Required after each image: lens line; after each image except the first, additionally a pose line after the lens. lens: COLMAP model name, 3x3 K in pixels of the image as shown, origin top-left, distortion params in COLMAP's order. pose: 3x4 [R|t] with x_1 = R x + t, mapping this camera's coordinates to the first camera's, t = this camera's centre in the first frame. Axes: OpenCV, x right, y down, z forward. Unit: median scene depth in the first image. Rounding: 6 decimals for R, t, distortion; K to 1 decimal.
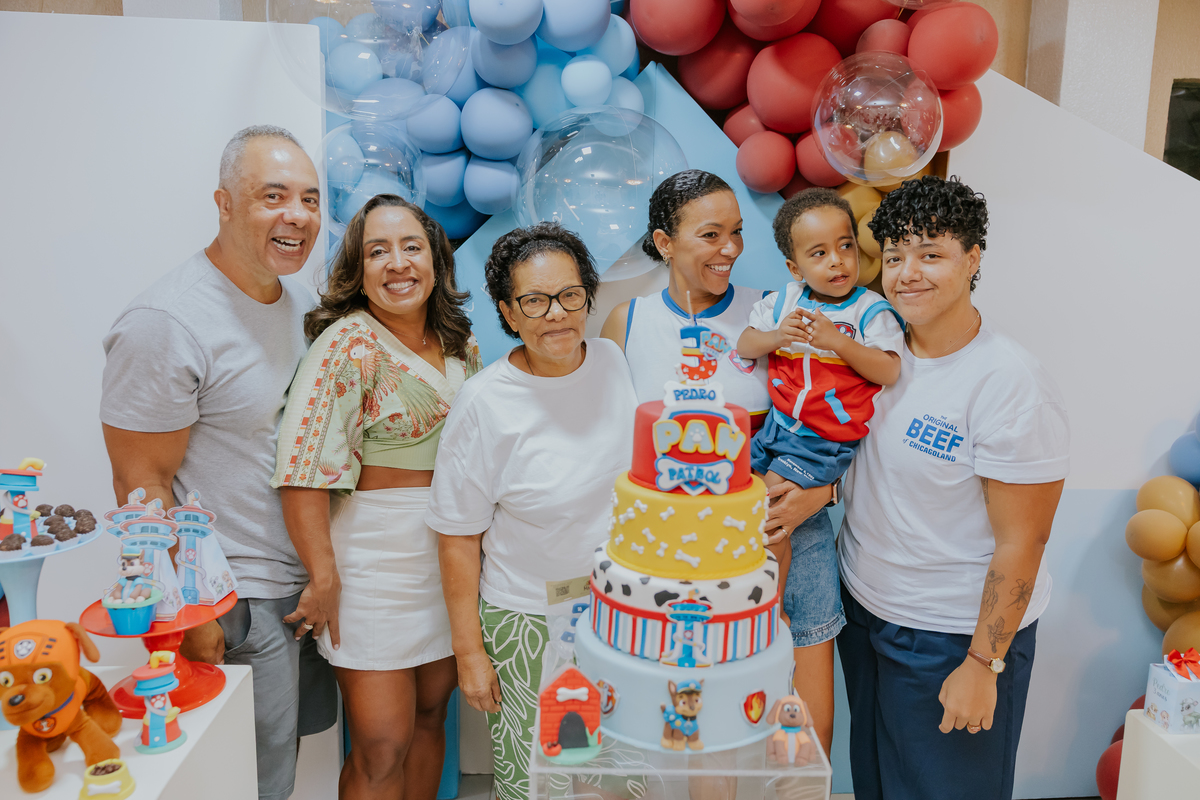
lens RADIAL K [[874.2, 0, 600.0], [0, 874.2, 400.0], [0, 0, 1]] dist [-0.026241, 0.025726]
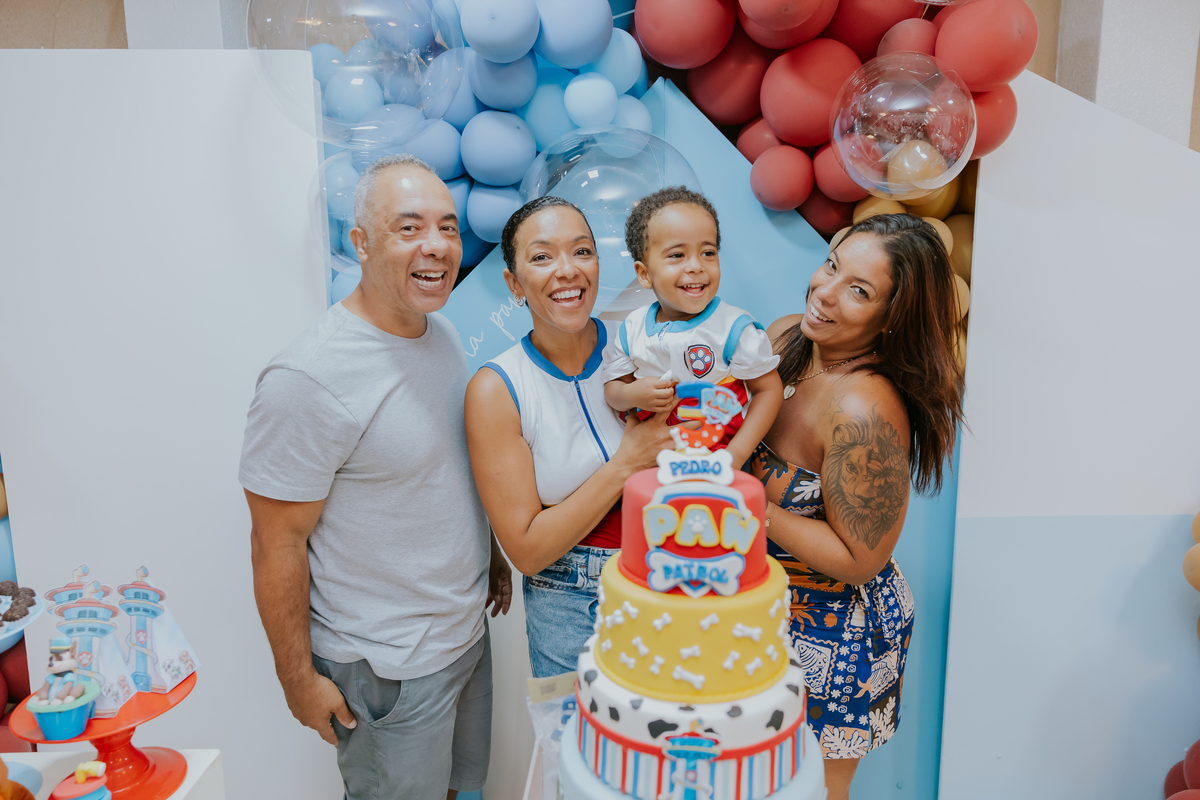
lens RADIAL K [[784.6, 0, 597.2], [0, 784.6, 401.5], [0, 0, 1]] dist [-0.000059, 0.002528]
pose [[0.998562, -0.019029, -0.050120, 0.056207], [0.019256, 0.999806, 0.004046, -0.074399], [0.050034, -0.005005, 0.998735, 0.272726]]
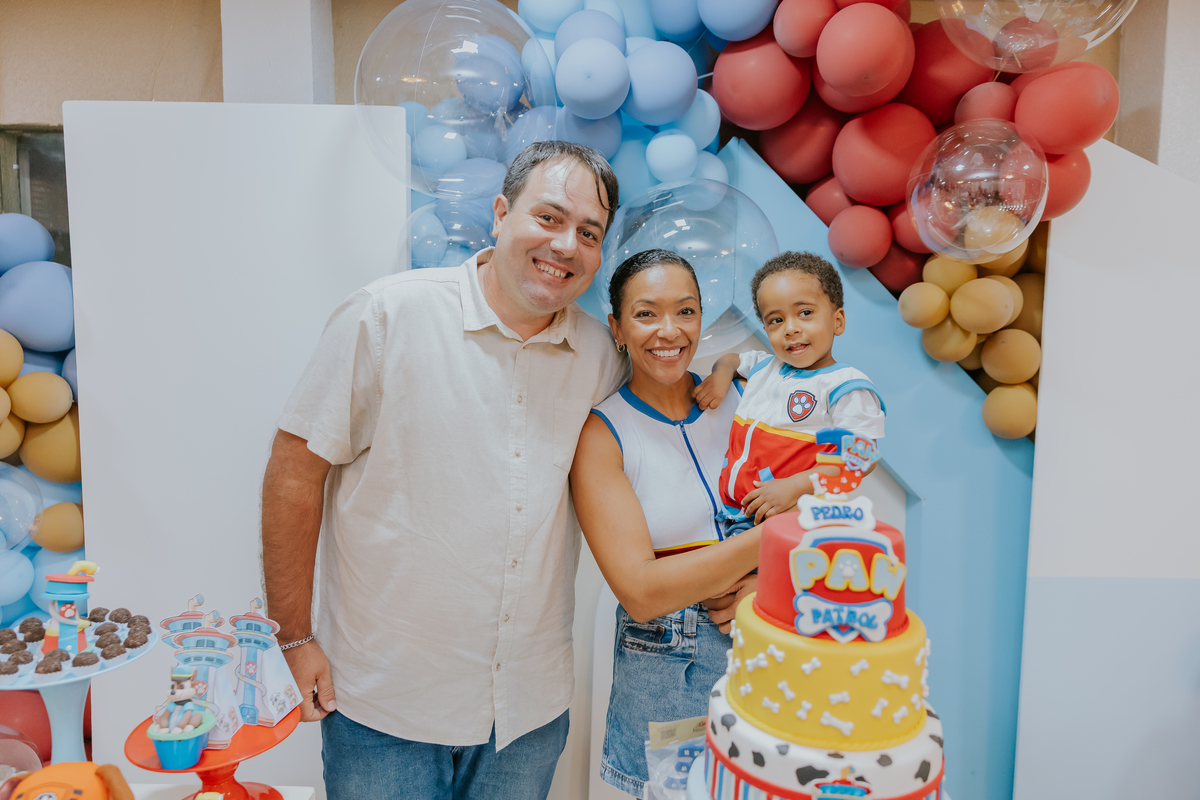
lens RADIAL K [[784.6, 0, 597.2], [0, 784.6, 401.5], [0, 0, 1]] dist [-0.000059, 0.002528]
pose [[0.997450, 0.002954, -0.071313, -0.067148], [-0.007373, 0.998063, -0.061779, -0.065531], [0.070992, 0.062147, 0.995539, 0.245595]]
